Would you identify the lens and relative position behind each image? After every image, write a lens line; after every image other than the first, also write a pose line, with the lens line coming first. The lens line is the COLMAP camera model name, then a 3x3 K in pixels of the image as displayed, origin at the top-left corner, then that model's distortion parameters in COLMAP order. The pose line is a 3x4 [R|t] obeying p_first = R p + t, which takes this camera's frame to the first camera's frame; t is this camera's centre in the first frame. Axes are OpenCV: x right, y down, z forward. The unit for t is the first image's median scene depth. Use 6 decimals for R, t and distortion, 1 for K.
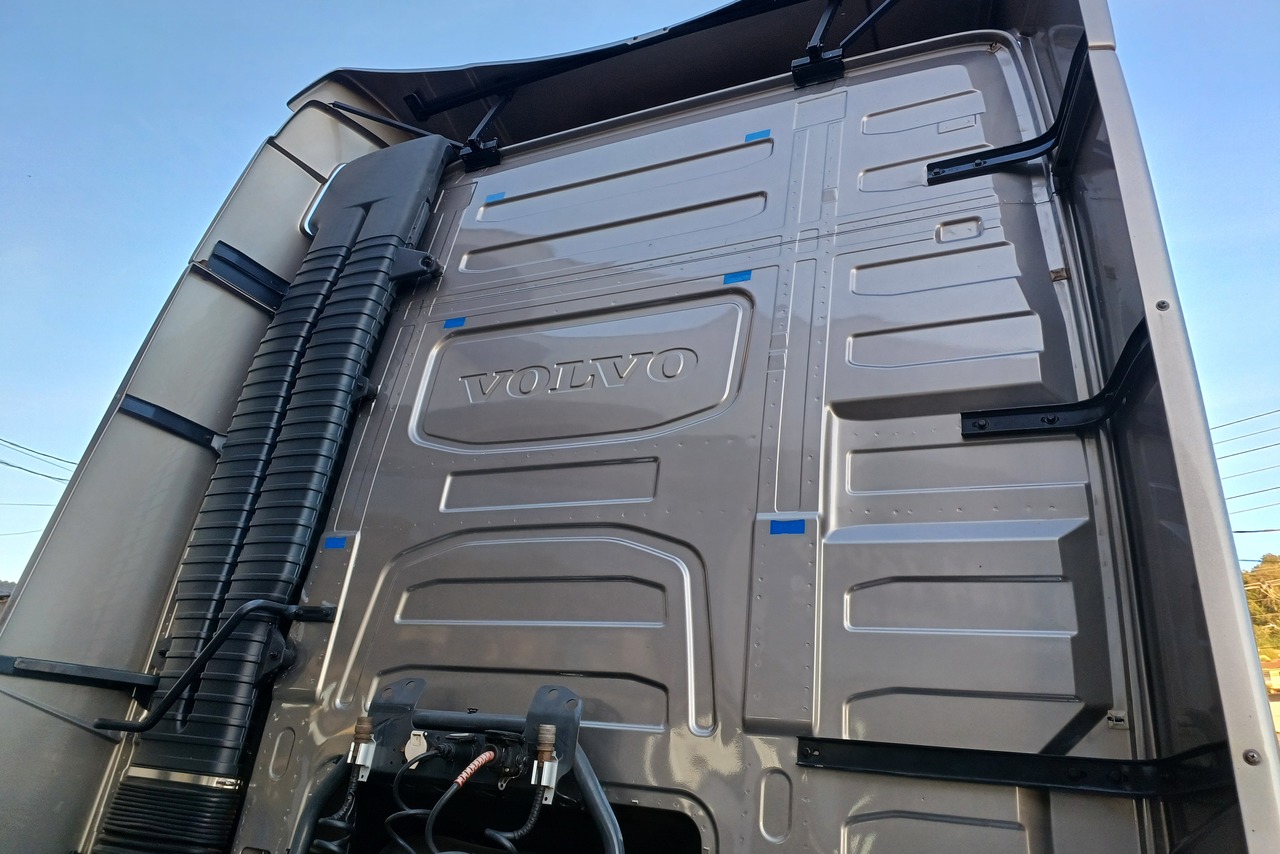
lens RADIAL K [[858.9, 0, 642.3], [0, 858.9, 440.3], [0, 0, 1]] dist [0.065192, -0.073649]
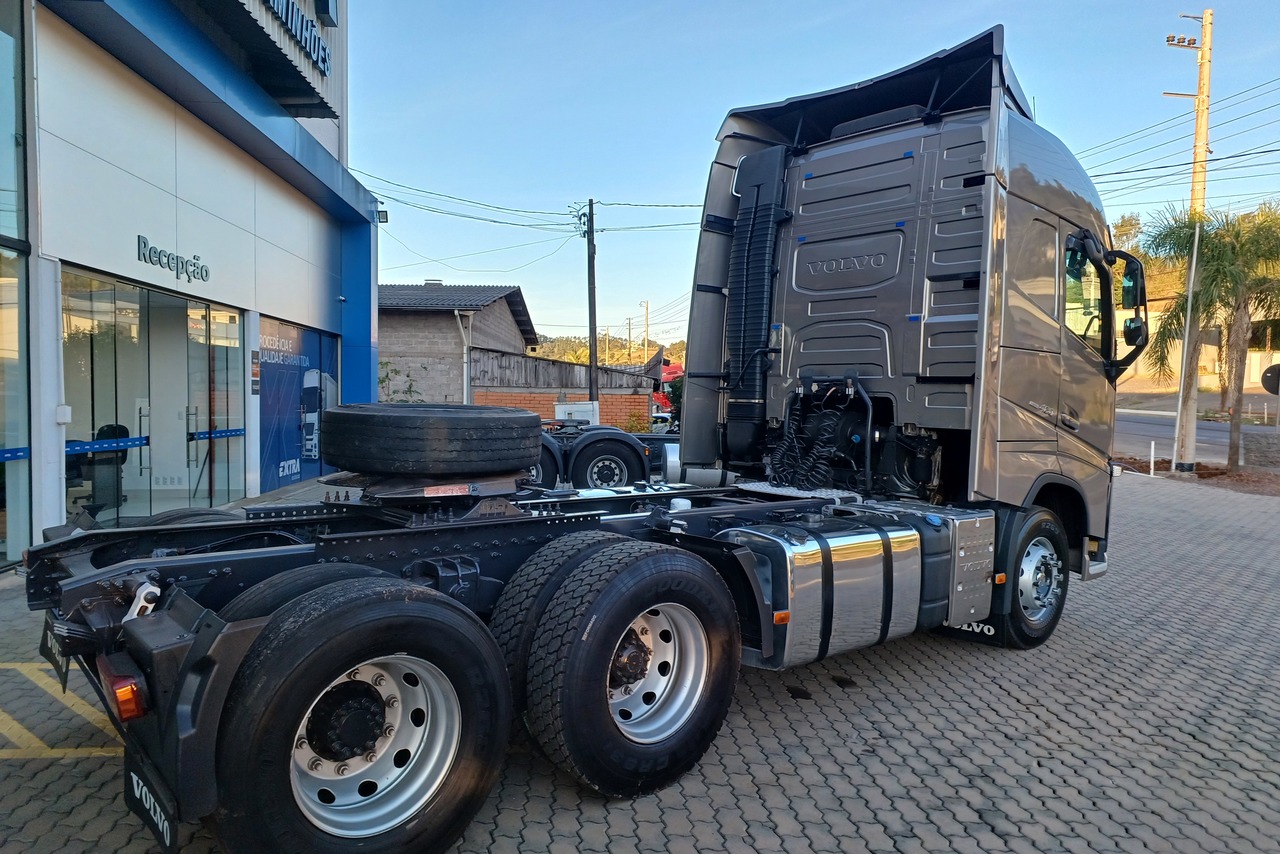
lens RADIAL K [[858.9, 0, 642.3], [0, 858.9, 440.3], [0, 0, 1]] dist [0.065192, -0.073649]
pose [[0.914584, -0.065713, -0.399021, 0.426992], [0.223988, 0.903844, 0.364547, -0.779859], [0.336697, -0.422785, 0.841361, -2.006106]]
